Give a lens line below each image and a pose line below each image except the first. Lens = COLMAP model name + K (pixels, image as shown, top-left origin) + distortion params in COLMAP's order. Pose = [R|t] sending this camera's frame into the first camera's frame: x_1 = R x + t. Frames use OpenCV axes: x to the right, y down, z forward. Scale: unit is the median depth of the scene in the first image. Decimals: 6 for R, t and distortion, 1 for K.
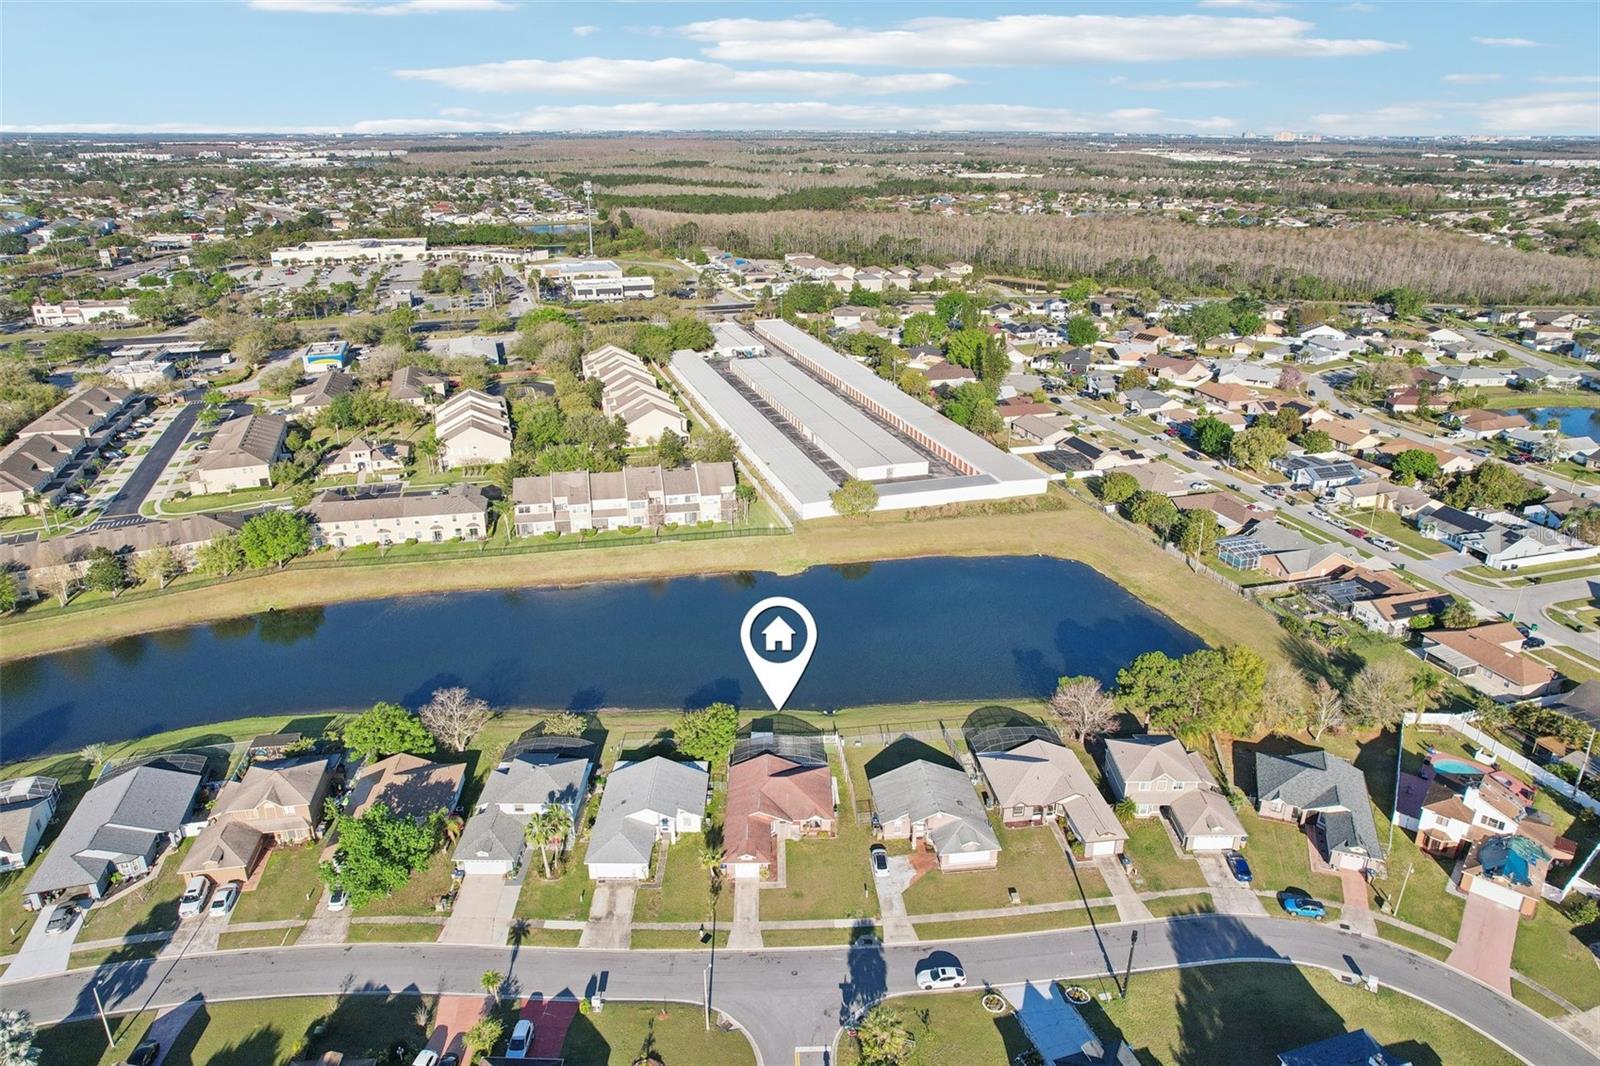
lens RADIAL K [[1038.0, 0, 800.0], [0, 1038.0, 533.0], [0, 0, 1]] dist [-0.074338, 0.065922]
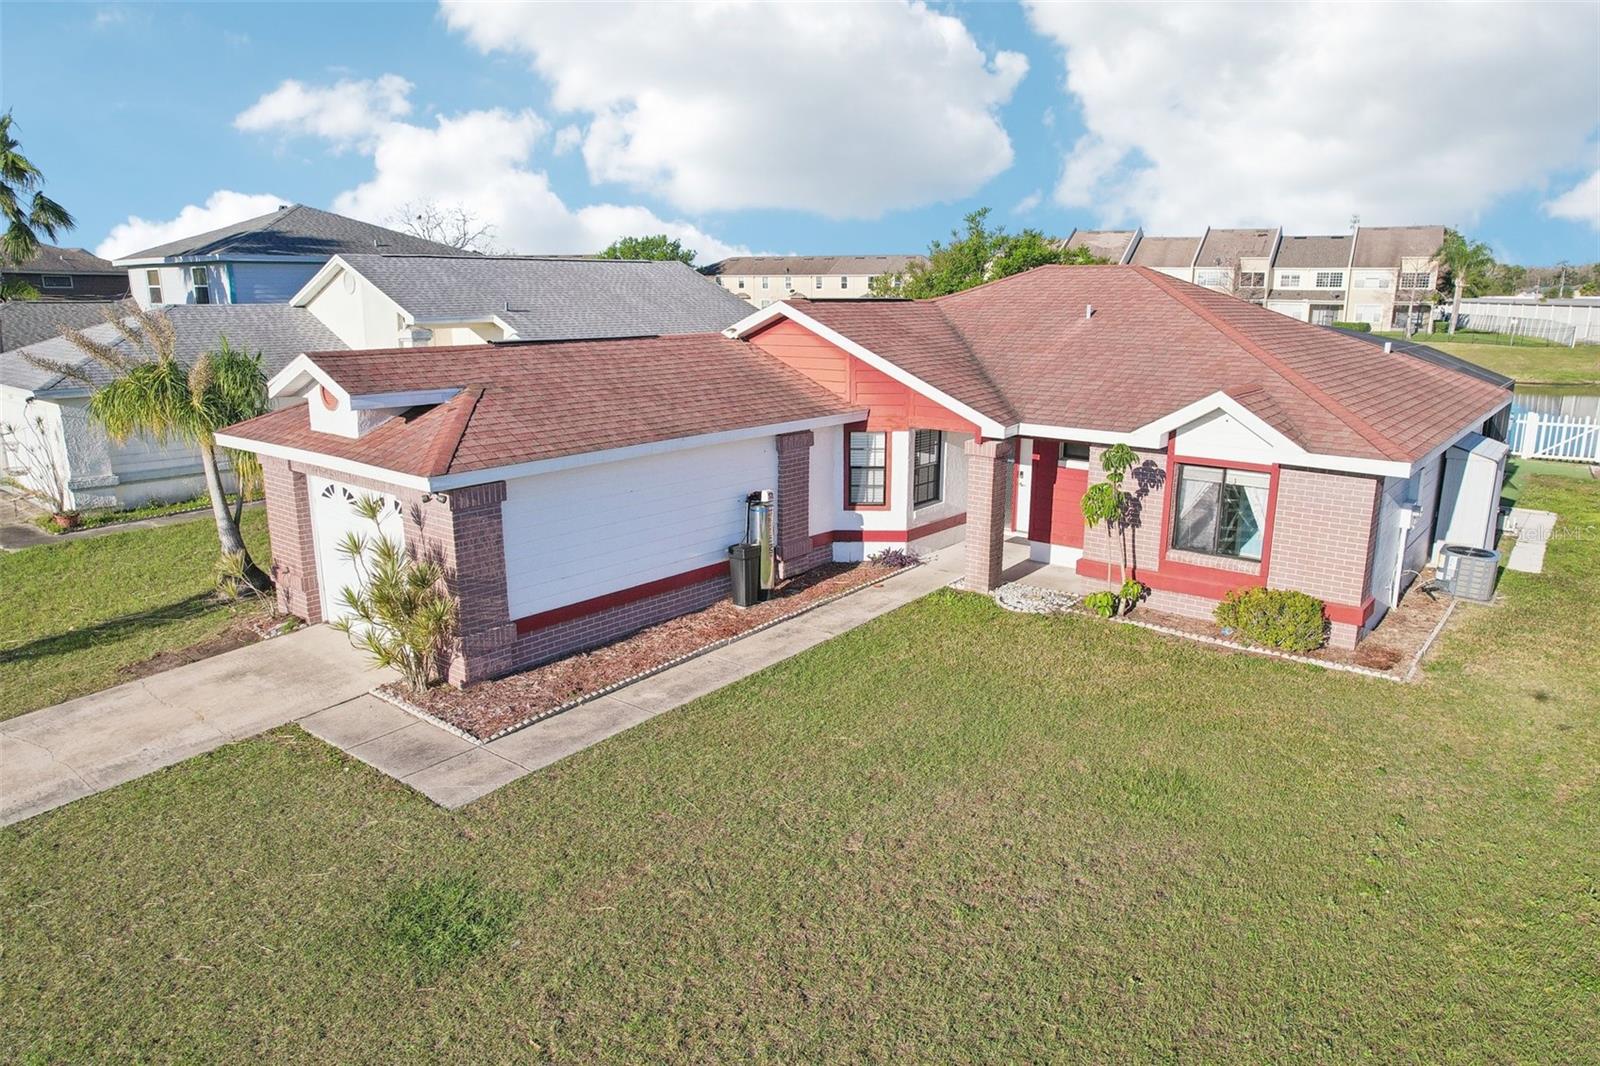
lens RADIAL K [[1038.0, 0, 800.0], [0, 1038.0, 533.0], [0, 0, 1]] dist [-0.074338, 0.065922]
pose [[0.756939, 0.151666, -0.635642, 0.029605], [-0.244326, 0.967834, -0.060022, 0.177969], [0.606092, 0.200737, 0.769647, 0.524625]]
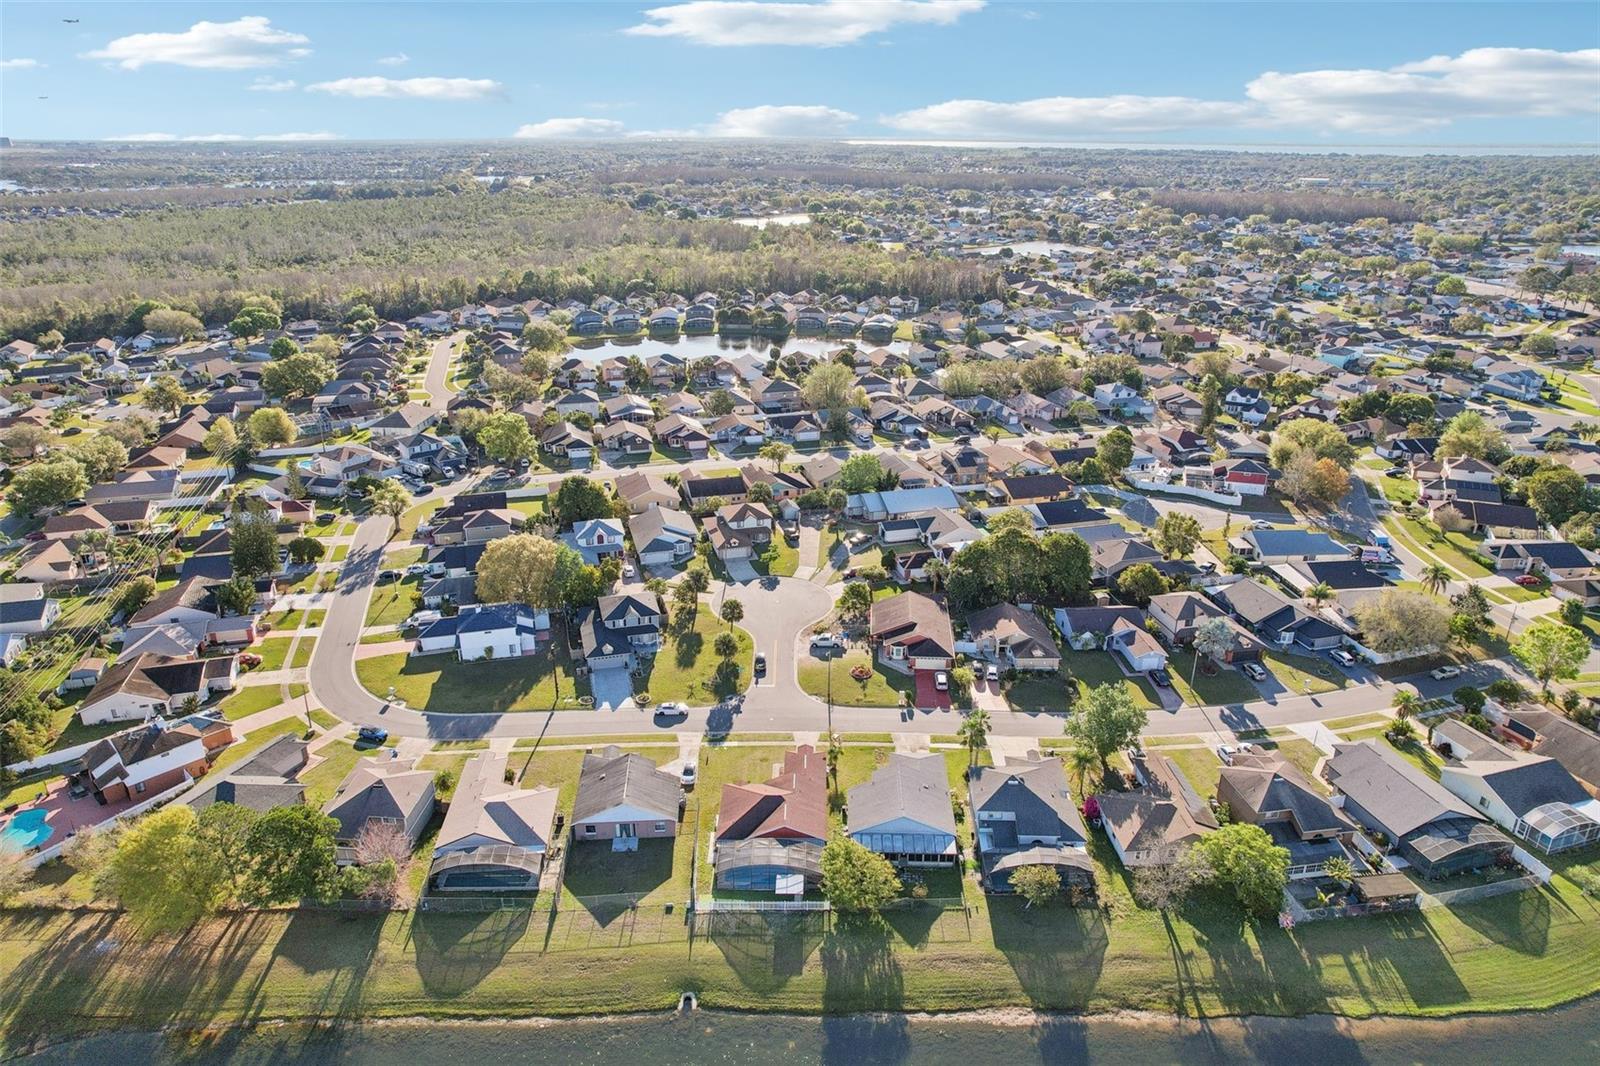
lens RADIAL K [[1038.0, 0, 800.0], [0, 1038.0, 533.0], [0, 0, 1]] dist [-0.074338, 0.065922]
pose [[-0.999140, -0.018211, 0.037244, -0.046793], [0.011968, 0.733424, 0.679666, -0.370200], [-0.039693, 0.679528, -0.732575, 0.937339]]
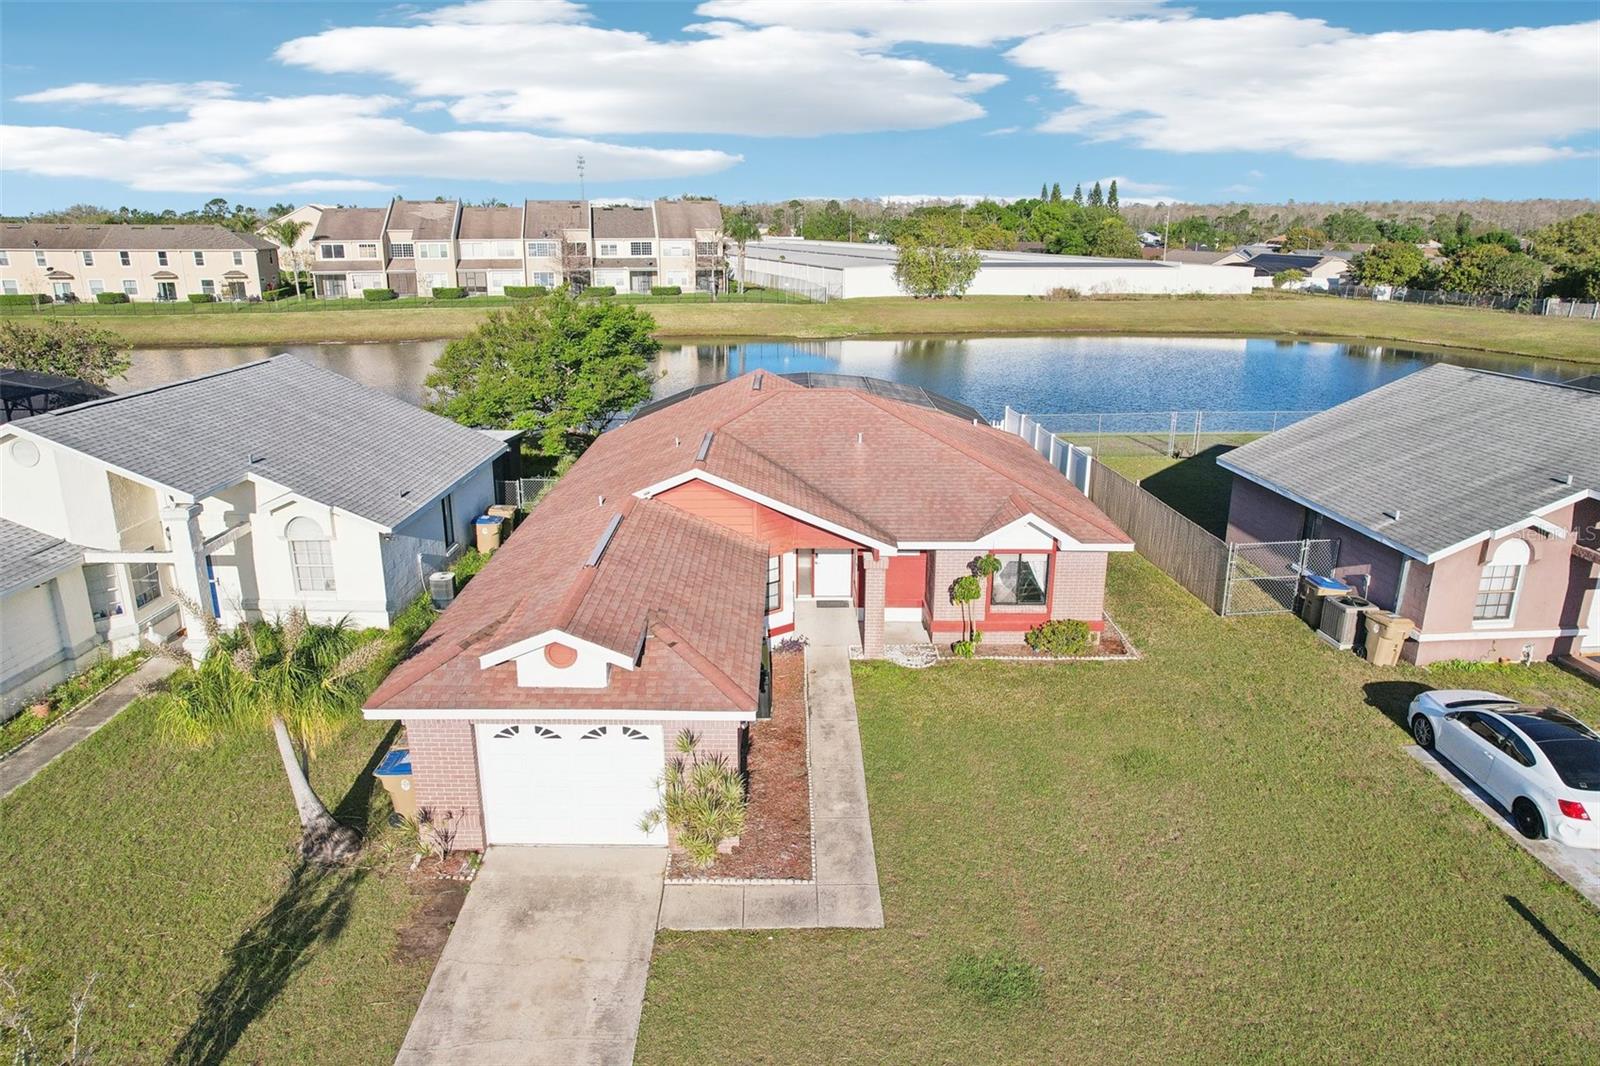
lens RADIAL K [[1038.0, 0, 800.0], [0, 1038.0, 533.0], [0, 0, 1]] dist [-0.074338, 0.065922]
pose [[0.999859, 0.008603, -0.014399, -0.012071], [-0.009815, 0.996216, -0.086358, 0.171125], [0.013601, 0.086487, 0.996160, 0.484402]]
